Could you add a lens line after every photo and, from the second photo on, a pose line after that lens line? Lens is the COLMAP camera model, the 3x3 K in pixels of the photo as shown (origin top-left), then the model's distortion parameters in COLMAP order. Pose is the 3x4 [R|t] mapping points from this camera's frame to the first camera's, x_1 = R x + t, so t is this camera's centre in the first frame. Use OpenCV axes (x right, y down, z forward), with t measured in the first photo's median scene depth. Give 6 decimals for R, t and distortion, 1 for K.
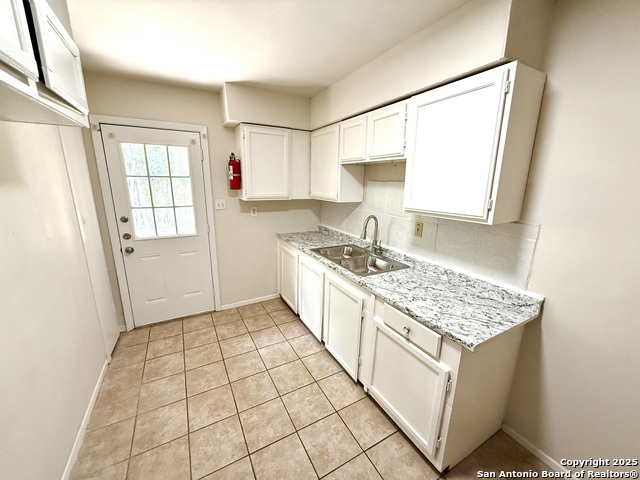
lens RADIAL K [[255.0, 0, 317.8], [0, 255.0, 240.0], [0, 0, 1]] dist [0.001588, -0.000133]
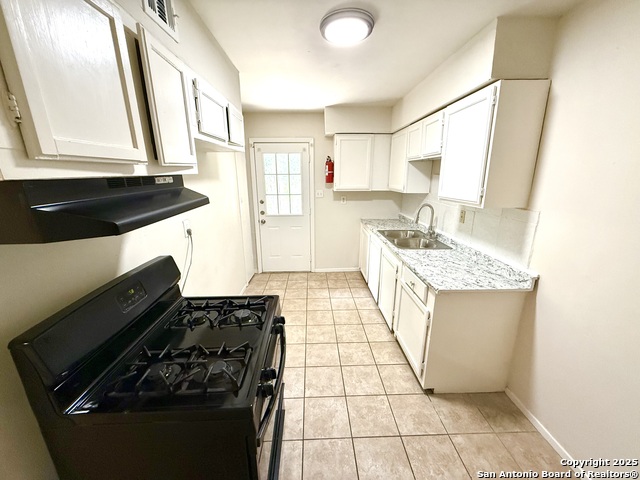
lens RADIAL K [[255.0, 0, 318.7], [0, 255.0, 240.6], [0, 0, 1]] dist [0.001588, -0.000133]
pose [[0.891643, 0.097074, -0.442209, 0.333434], [-0.087770, 0.995276, 0.041508, 0.074222], [0.444149, 0.001803, 0.895951, -0.313058]]
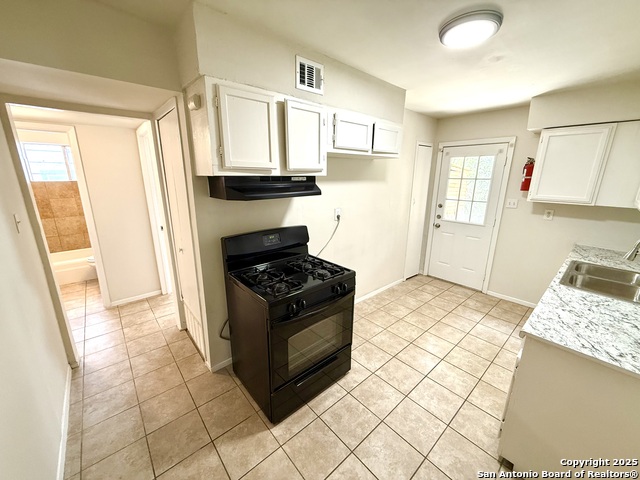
lens RADIAL K [[255.0, 0, 319.0], [0, 255.0, 240.7], [0, 0, 1]] dist [0.001588, -0.000133]
pose [[0.216315, 0.230720, -0.948671, 0.743341], [-0.239353, 0.954556, 0.177575, 0.030768], [0.946529, 0.188655, 0.261709, -0.104046]]
